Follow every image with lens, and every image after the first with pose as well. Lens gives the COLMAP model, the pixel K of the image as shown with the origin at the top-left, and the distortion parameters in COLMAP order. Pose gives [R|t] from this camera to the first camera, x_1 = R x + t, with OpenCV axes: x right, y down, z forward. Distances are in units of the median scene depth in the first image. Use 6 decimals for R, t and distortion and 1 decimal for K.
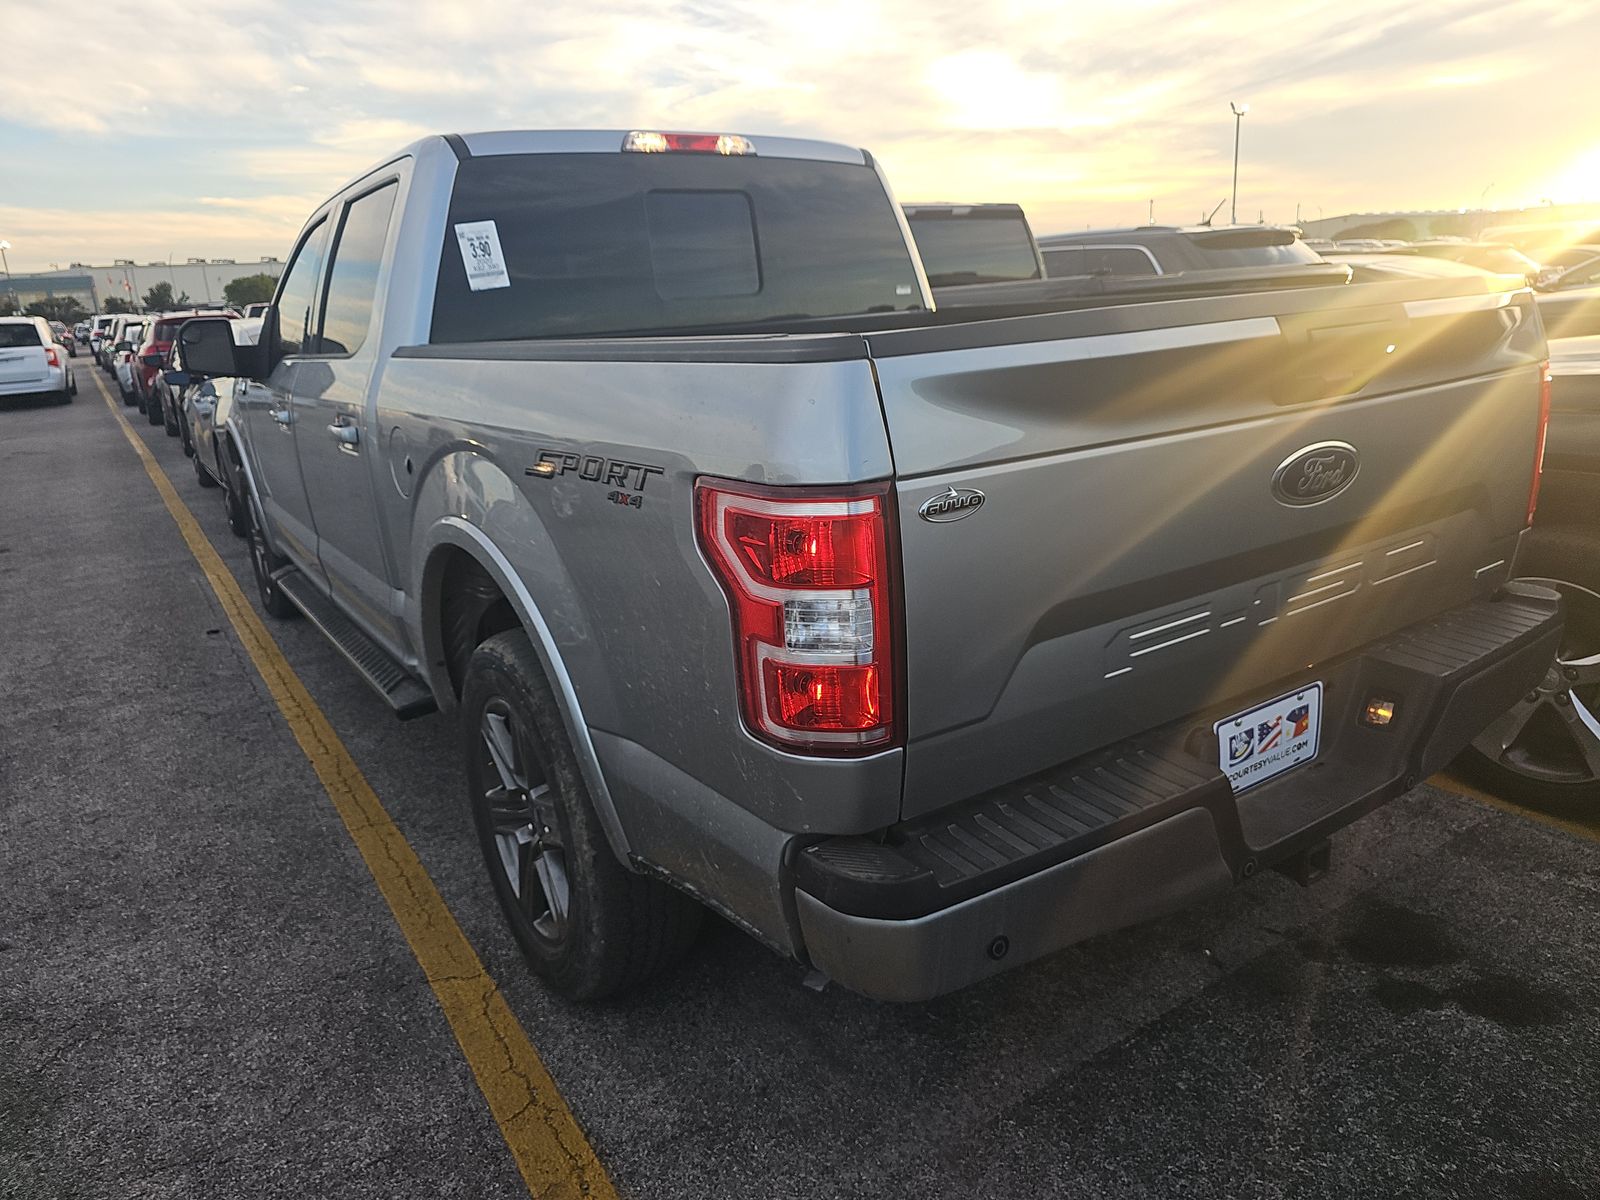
lens RADIAL K [[1056.6, 0, 800.0], [0, 1056.6, 600.0], [0, 0, 1]] dist [0.068335, -0.065741]
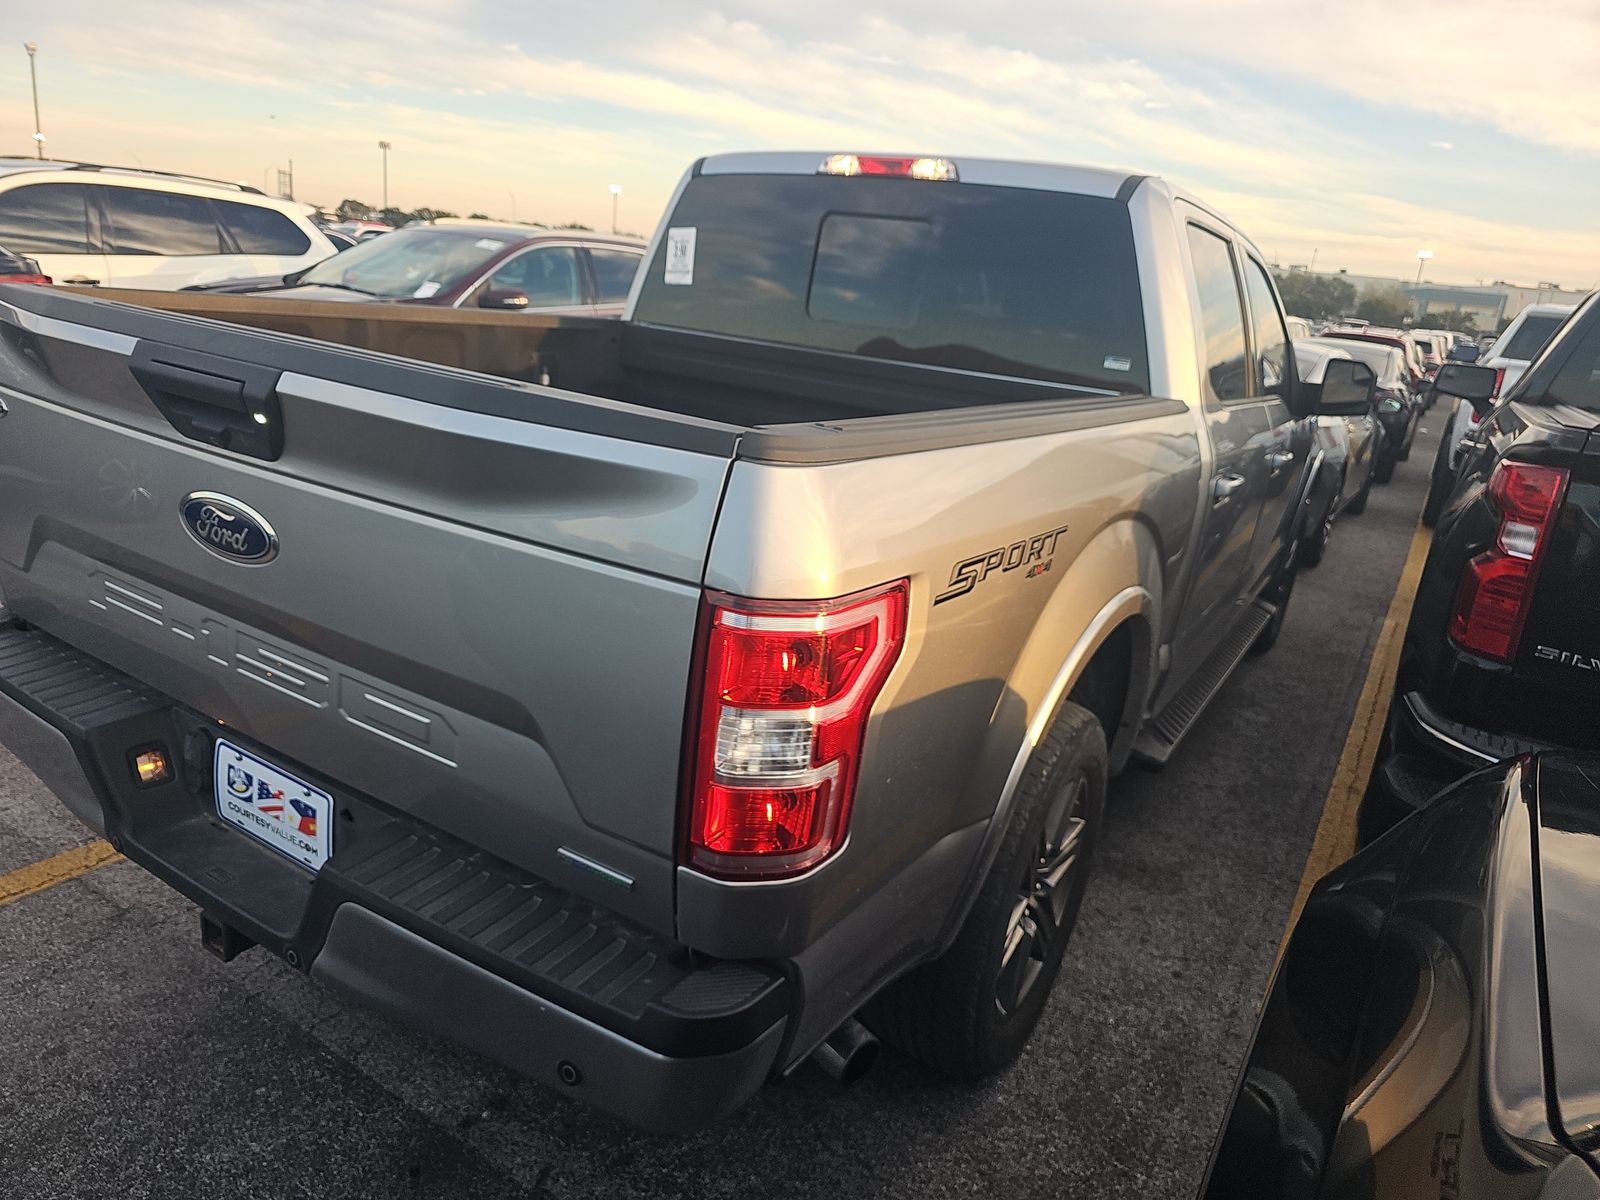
lens RADIAL K [[1078.8, 0, 799.6], [0, 1078.8, 615.8], [0, 0, 1]] dist [0.045074, -0.042388]
pose [[0.384956, 0.369869, -0.845580, 0.949237], [-0.375553, 0.899681, 0.222560, -0.282418], [0.843071, 0.231885, 0.485243, 0.619088]]
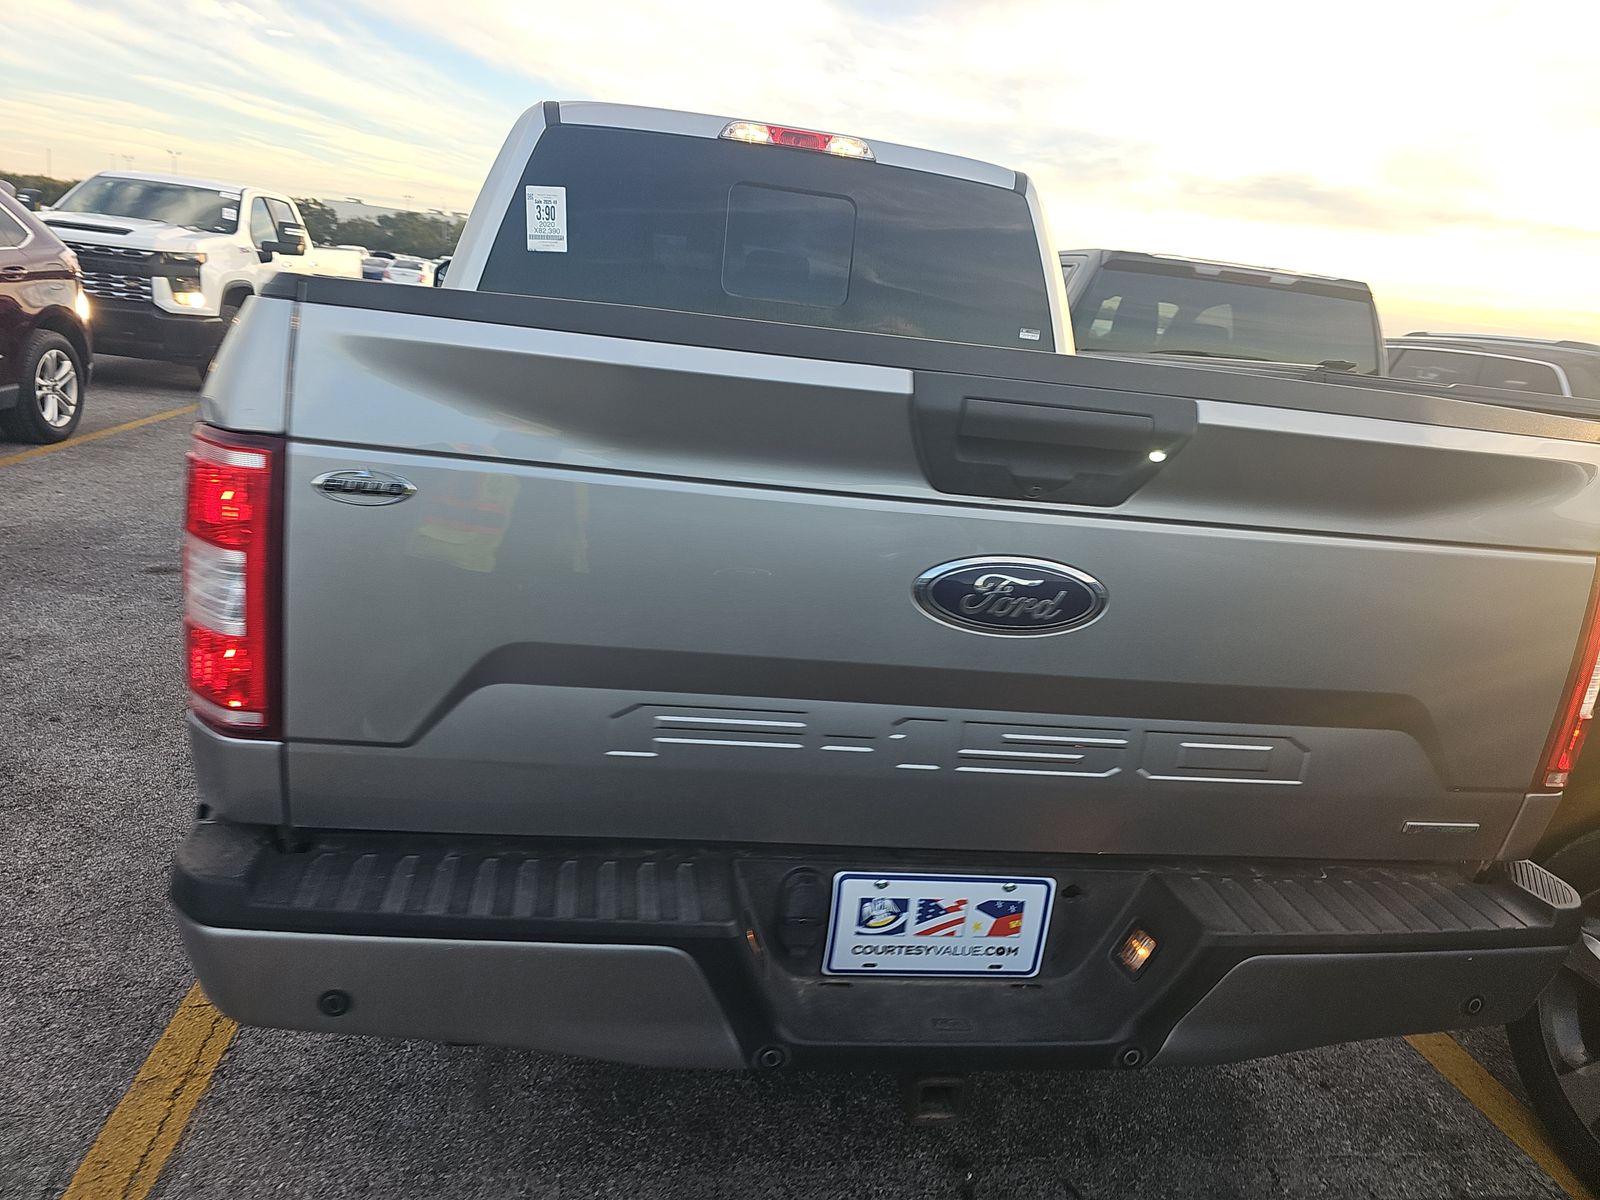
lens RADIAL K [[1065.5, 0, 792.3], [0, 1065.5, 606.9], [0, 0, 1]] dist [0.043390, -0.038061]
pose [[0.891483, 0.265237, -0.367298, 0.395501], [-0.275029, 0.961071, 0.026486, -0.056465], [0.360025, 0.077406, 0.929726, 0.155445]]
